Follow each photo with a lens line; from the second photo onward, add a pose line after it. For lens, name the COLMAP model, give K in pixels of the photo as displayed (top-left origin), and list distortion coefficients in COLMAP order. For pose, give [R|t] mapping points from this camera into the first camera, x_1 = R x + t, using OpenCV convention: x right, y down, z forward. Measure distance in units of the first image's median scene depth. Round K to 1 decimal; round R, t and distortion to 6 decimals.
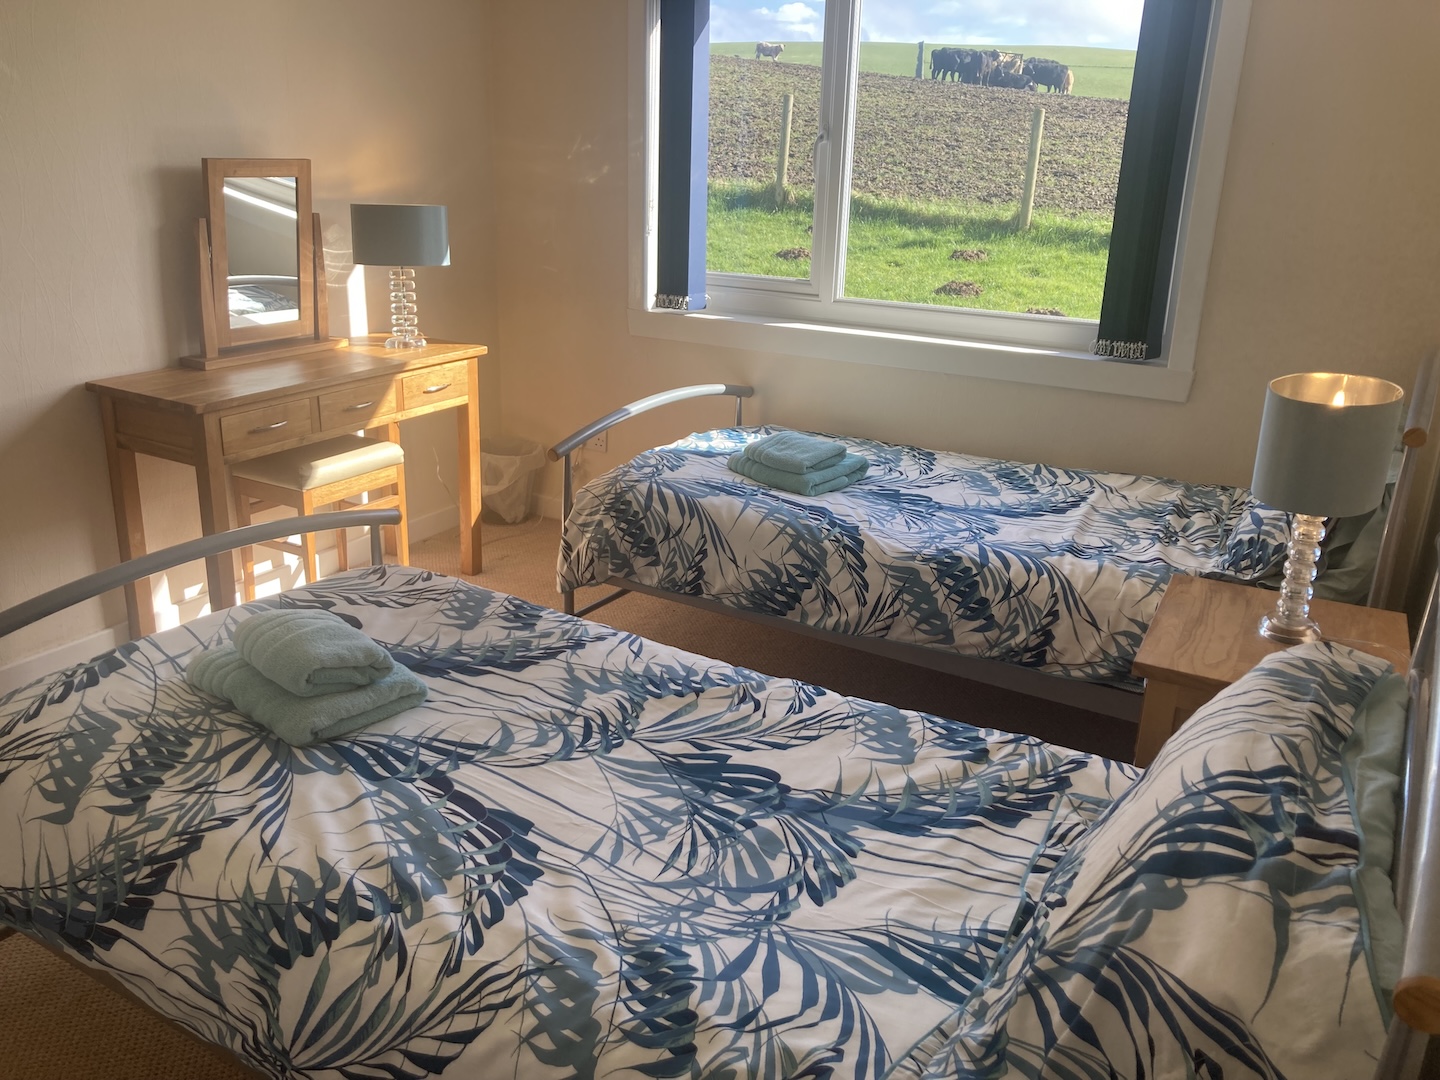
lens RADIAL K [[1209.3, 0, 720.0], [0, 1209.3, 540.0], [0, 0, 1]] dist [0.046953, -0.012274]
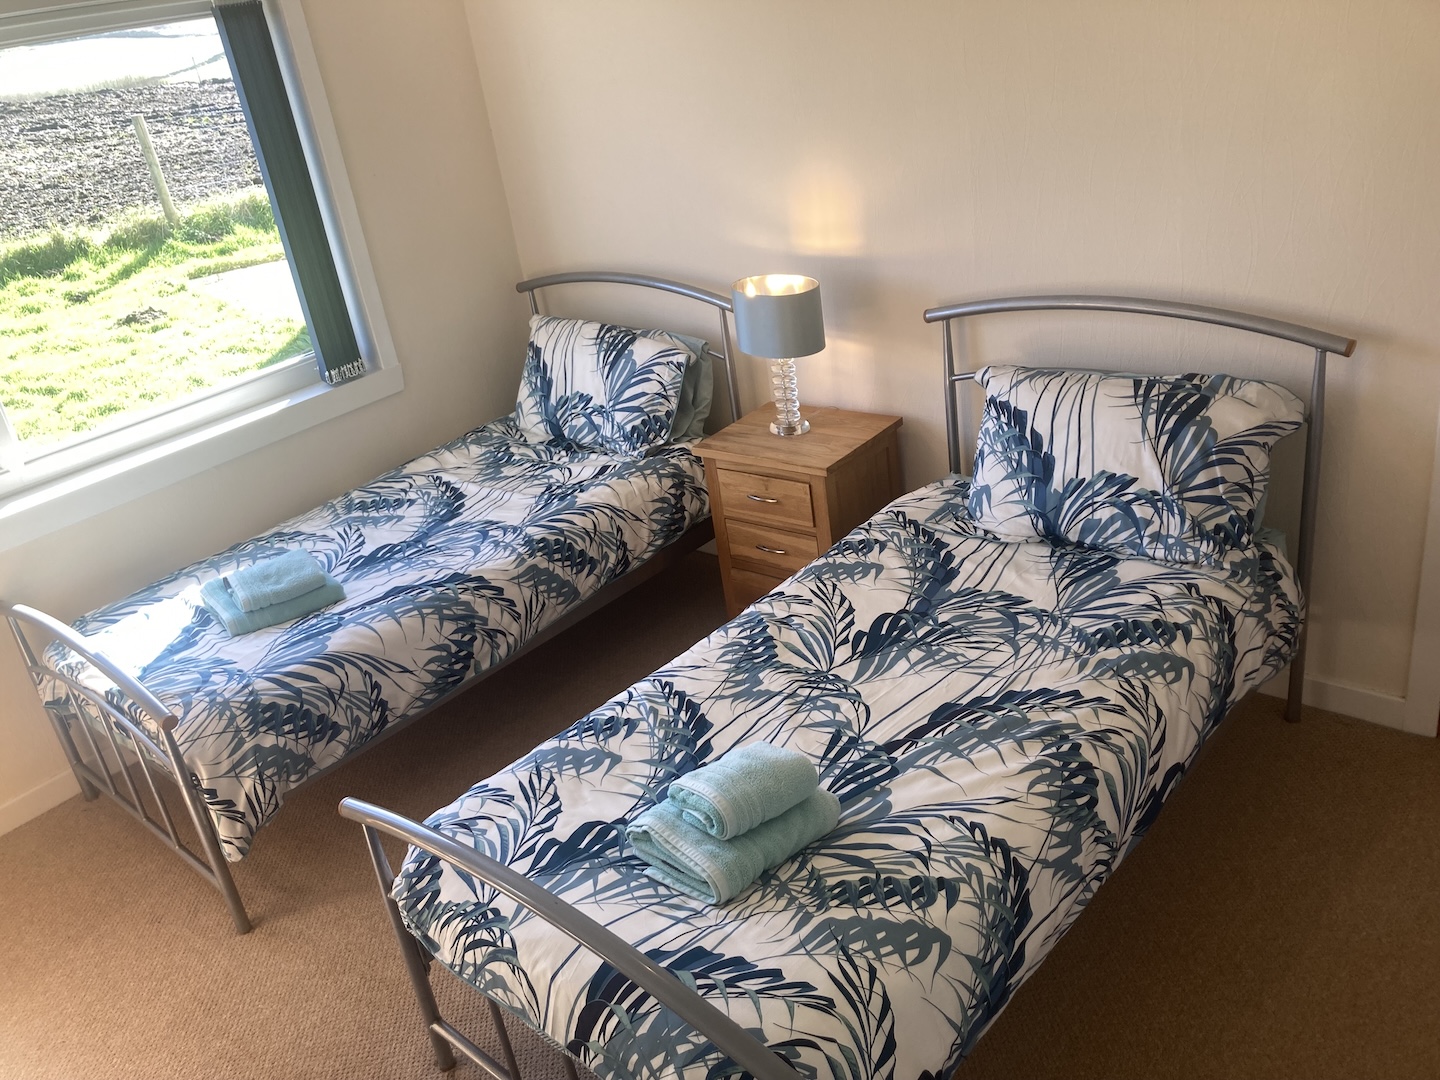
lens RADIAL K [[1209.3, 0, 720.0], [0, 1209.3, 540.0], [0, 0, 1]] dist [0.046953, -0.012274]
pose [[0.165448, -0.466084, 0.869133, -0.995711], [0.449621, 0.820011, 0.354152, -0.401249], [-0.877763, 0.332187, 0.345230, 0.511351]]
